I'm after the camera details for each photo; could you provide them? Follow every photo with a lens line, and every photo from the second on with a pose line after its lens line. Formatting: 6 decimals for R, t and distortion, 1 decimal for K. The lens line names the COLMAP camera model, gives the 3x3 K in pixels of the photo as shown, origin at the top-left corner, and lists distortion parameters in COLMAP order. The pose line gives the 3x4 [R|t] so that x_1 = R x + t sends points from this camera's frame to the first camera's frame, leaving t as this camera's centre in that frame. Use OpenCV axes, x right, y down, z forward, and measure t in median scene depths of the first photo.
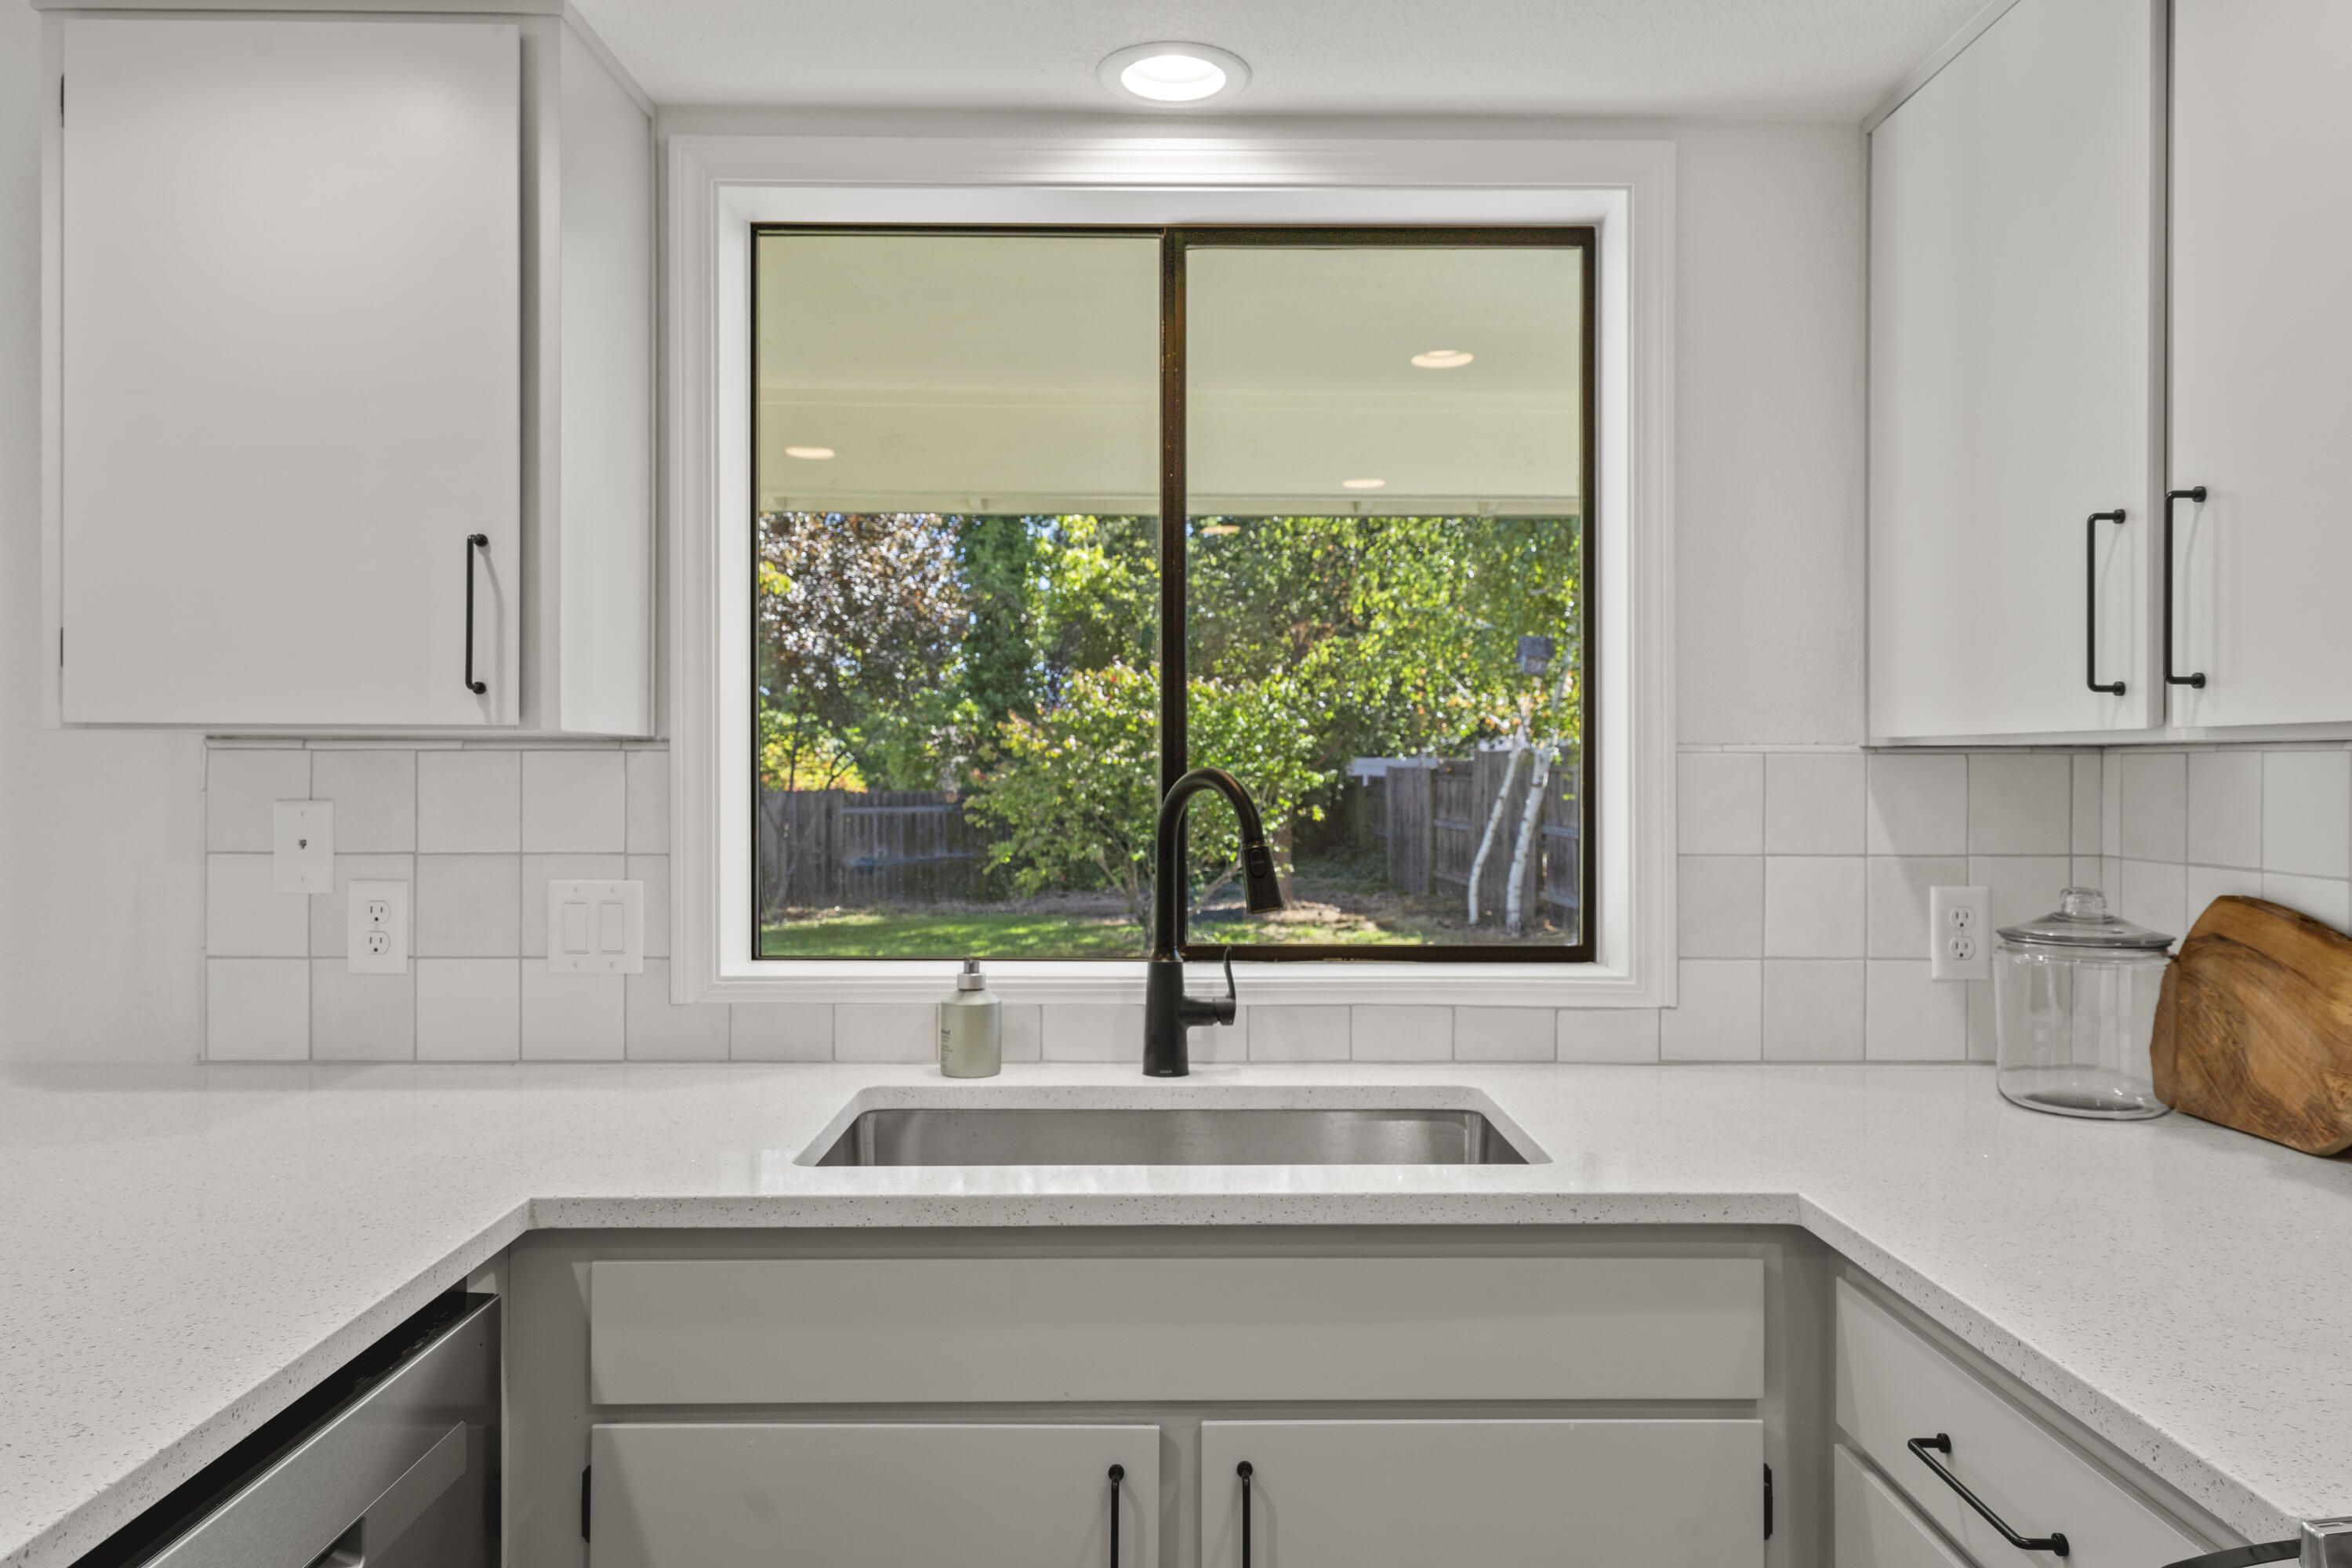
lens RADIAL K [[1611.5, 0, 1193.0], [0, 1611.5, 771.6], [0, 0, 1]] dist [0.003219, 0.001787]
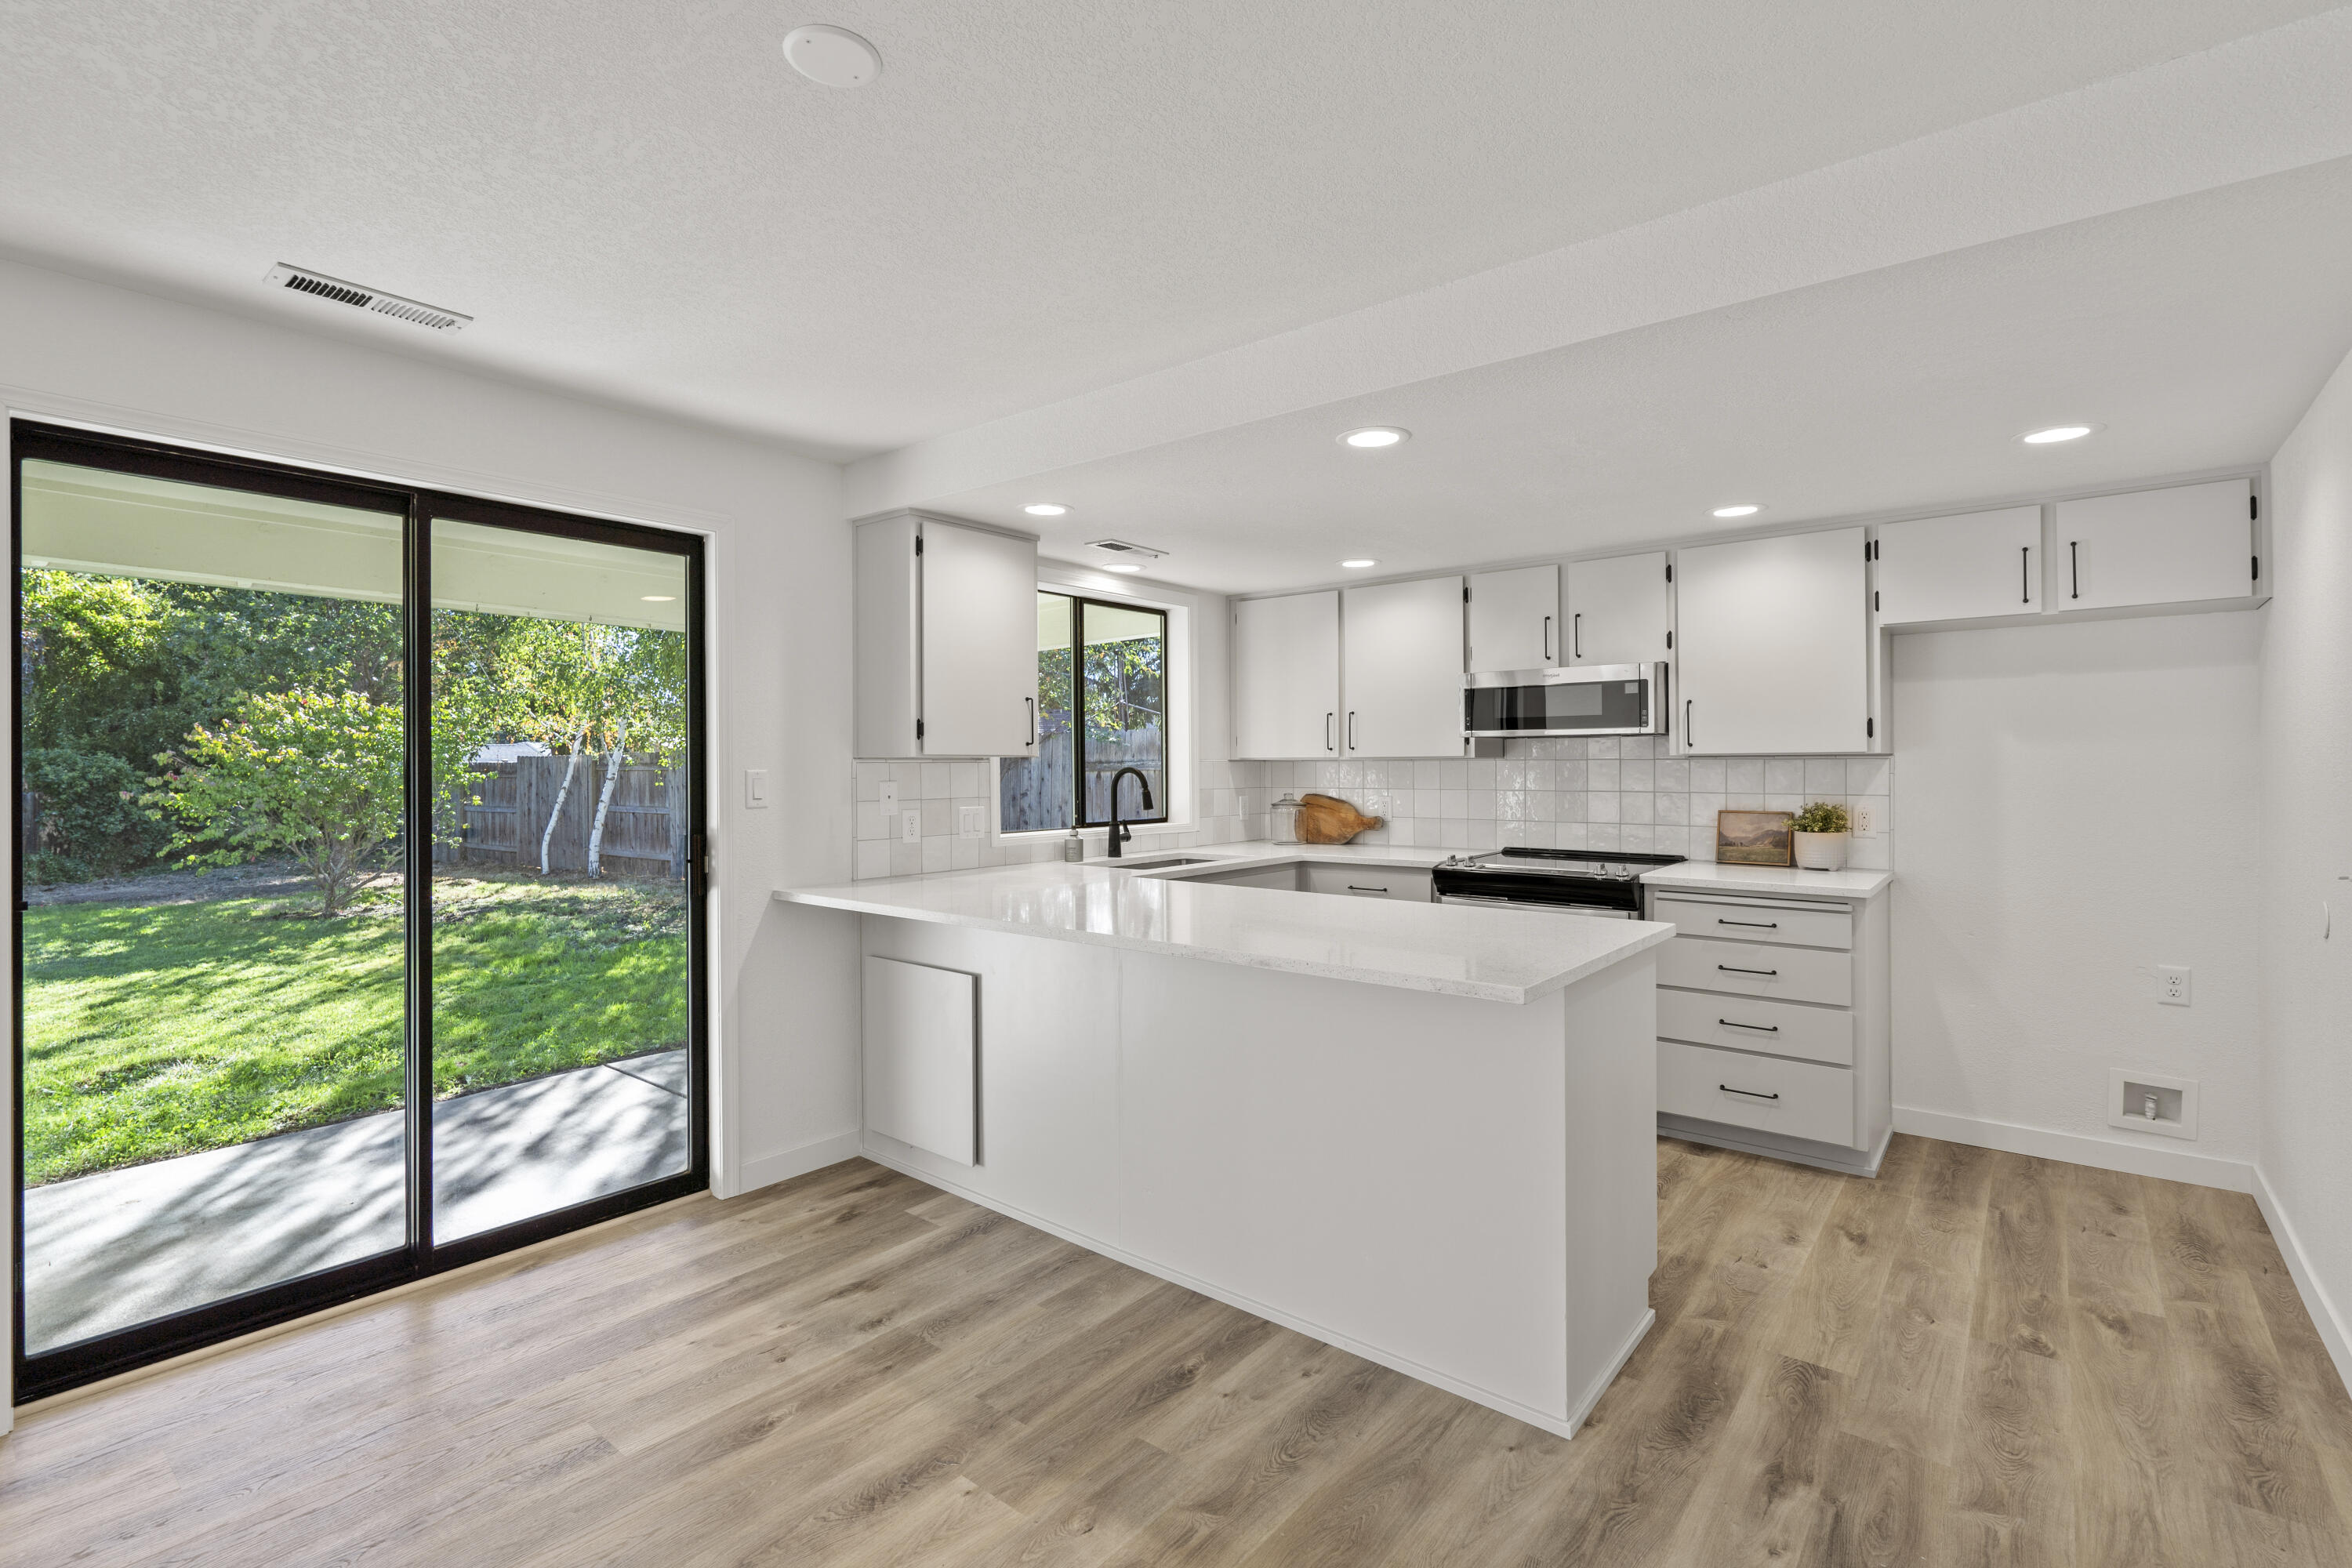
lens RADIAL K [[1086.3, 0, 1162.0], [0, 1086.3, 789.3], [0, 0, 1]] dist [-0.004834, -0.000170]
pose [[0.642850, -0.022372, 0.765665, -0.319401], [0.007979, 0.999715, 0.022511, -0.001180], [-0.765950, -0.008362, 0.642846, -0.102992]]
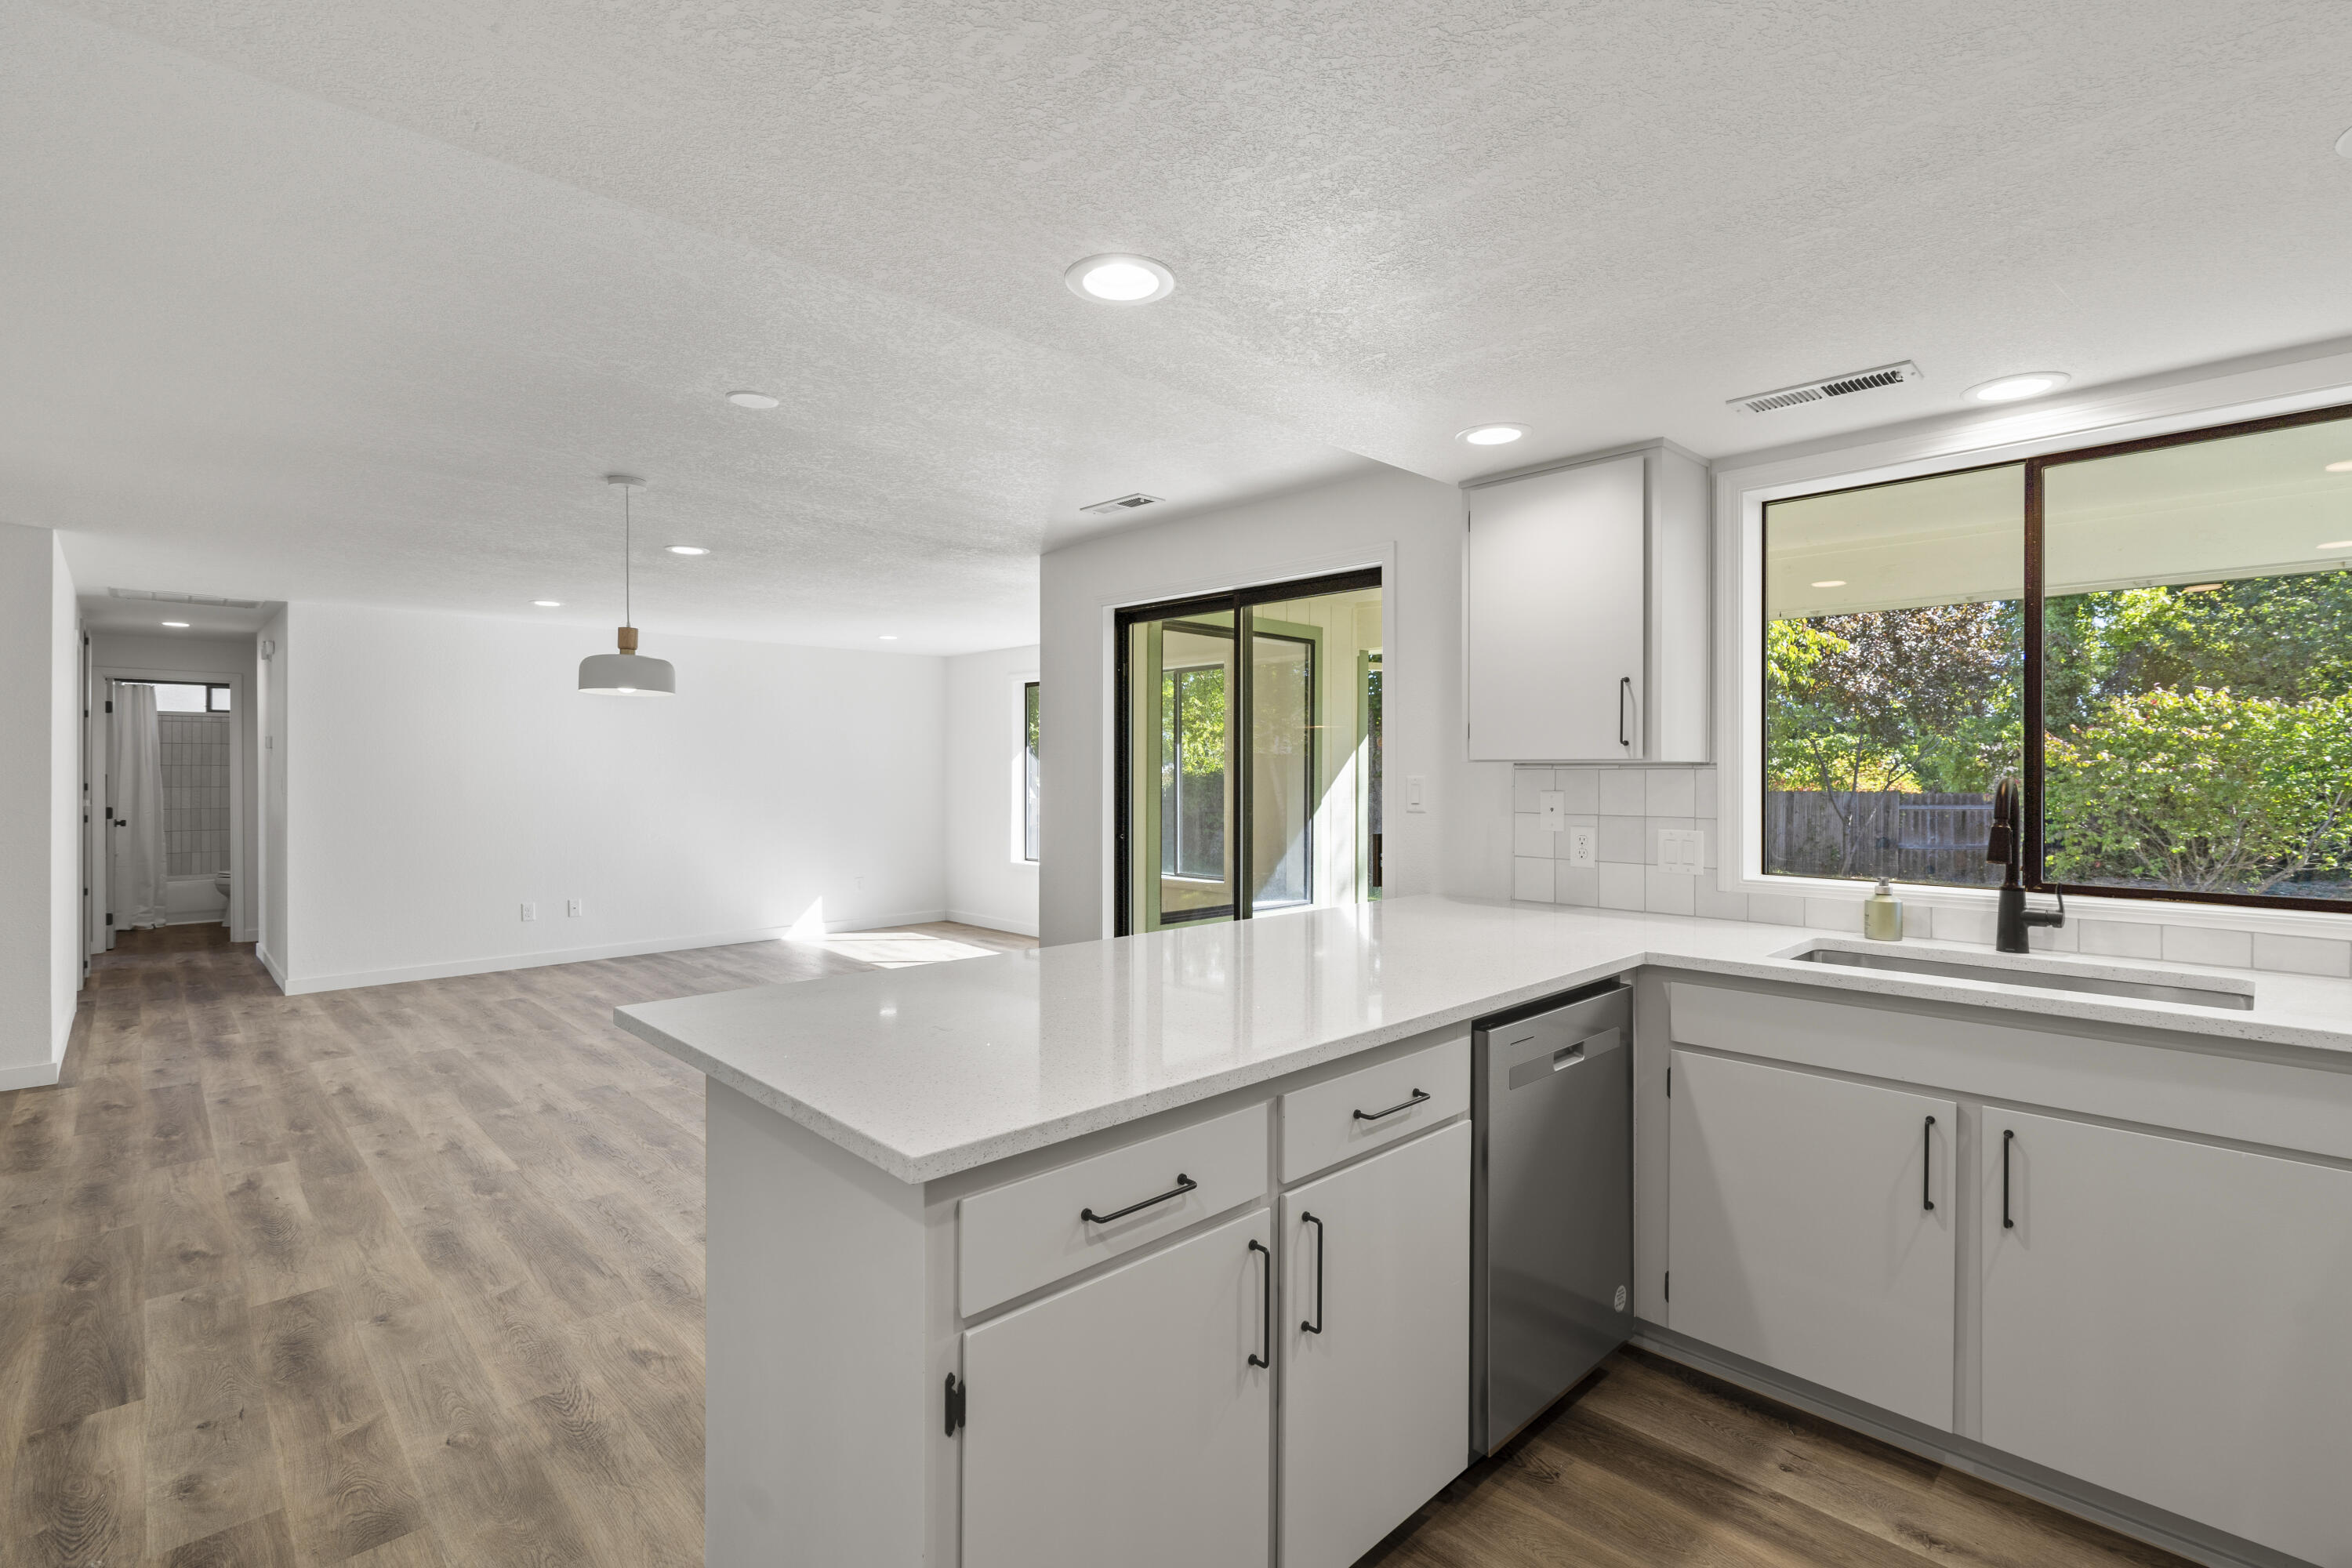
lens RADIAL K [[1075.0, 0, 1176.3], [0, 1075.0, 771.9], [0, 0, 1]] dist [-0.000271, 0.001123]
pose [[0.684032, -0.001537, -0.729450, 0.040334], [-0.002193, 0.999989, -0.004164, -0.000359], [0.729448, 0.004448, 0.684021, -0.087870]]
